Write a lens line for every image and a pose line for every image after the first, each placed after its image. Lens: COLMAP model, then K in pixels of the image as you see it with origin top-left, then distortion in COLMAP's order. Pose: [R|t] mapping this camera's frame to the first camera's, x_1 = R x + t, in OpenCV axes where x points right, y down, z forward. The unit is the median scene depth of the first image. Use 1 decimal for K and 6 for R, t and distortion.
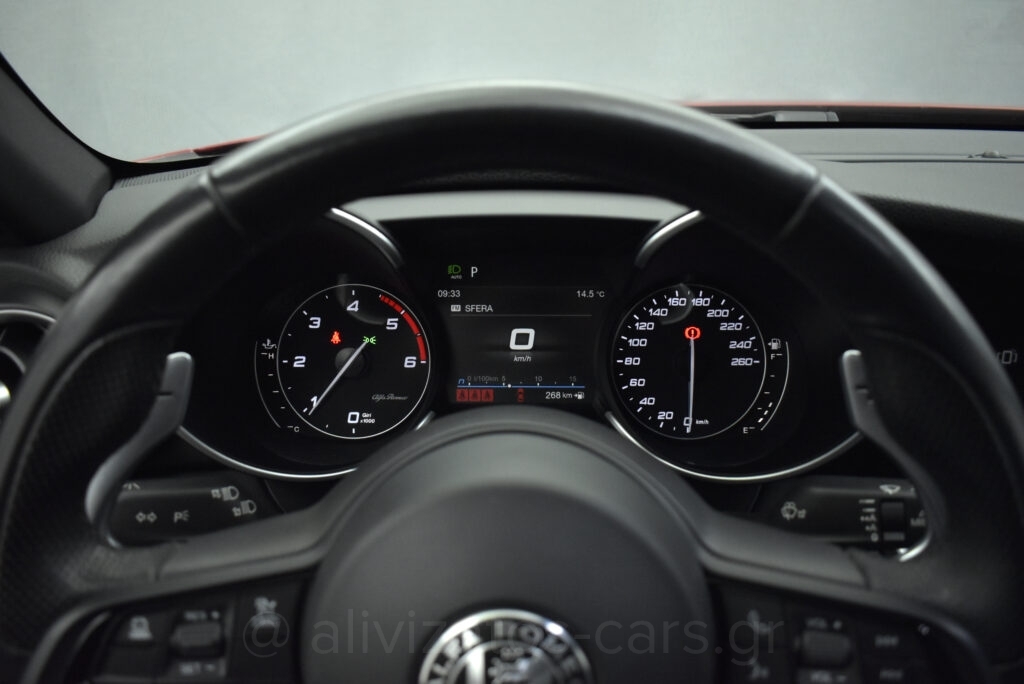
lens RADIAL K [[846.5, 0, 512.0], [0, 846.5, 342.0], [0, 0, 1]] dist [-0.080313, 0.001205]
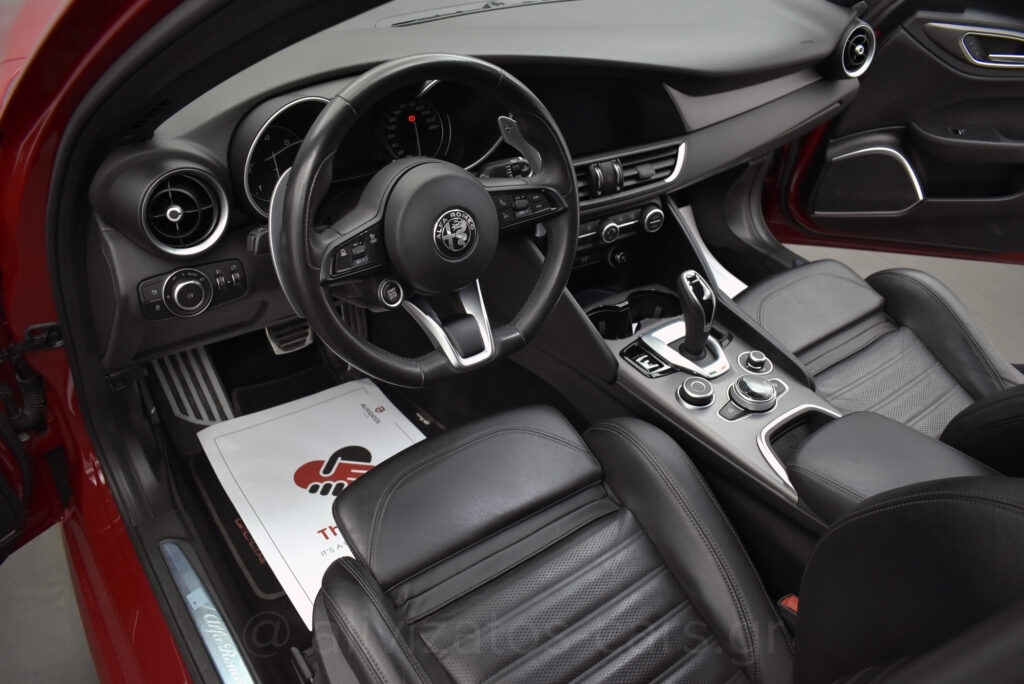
lens RADIAL K [[803.7, 0, 512.0], [0, 803.7, 342.0], [0, 0, 1]] dist [-0.081749, 0.004787]
pose [[0.794176, -0.328376, 0.511326, -1.197631], [0.166798, 0.926904, 0.336196, -0.179464], [-0.584348, -0.181710, 0.790897, -1.338513]]
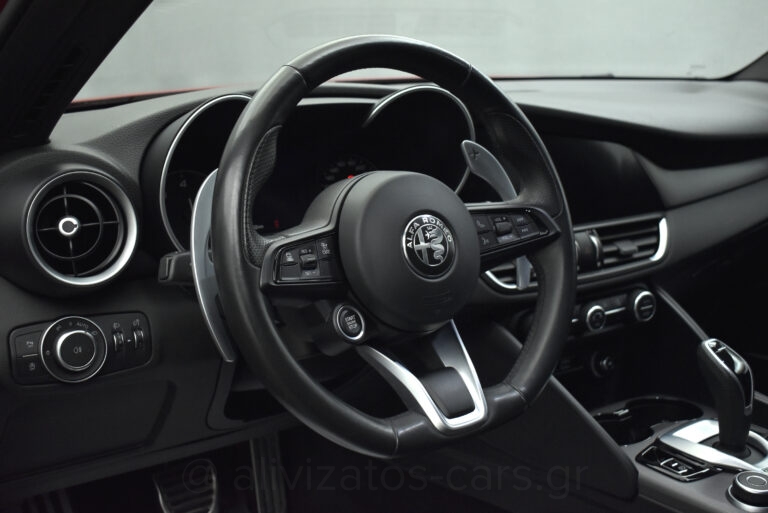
lens RADIAL K [[878.1, 0, 384.0], [0, 878.1, 256.5], [0, 0, 1]] dist [-0.055344, -0.003894]
pose [[0.794382, -0.143953, 0.590114, -1.281687], [0.231494, 0.969940, -0.075017, 0.449834], [-0.561576, 0.196201, 0.803827, -0.848920]]
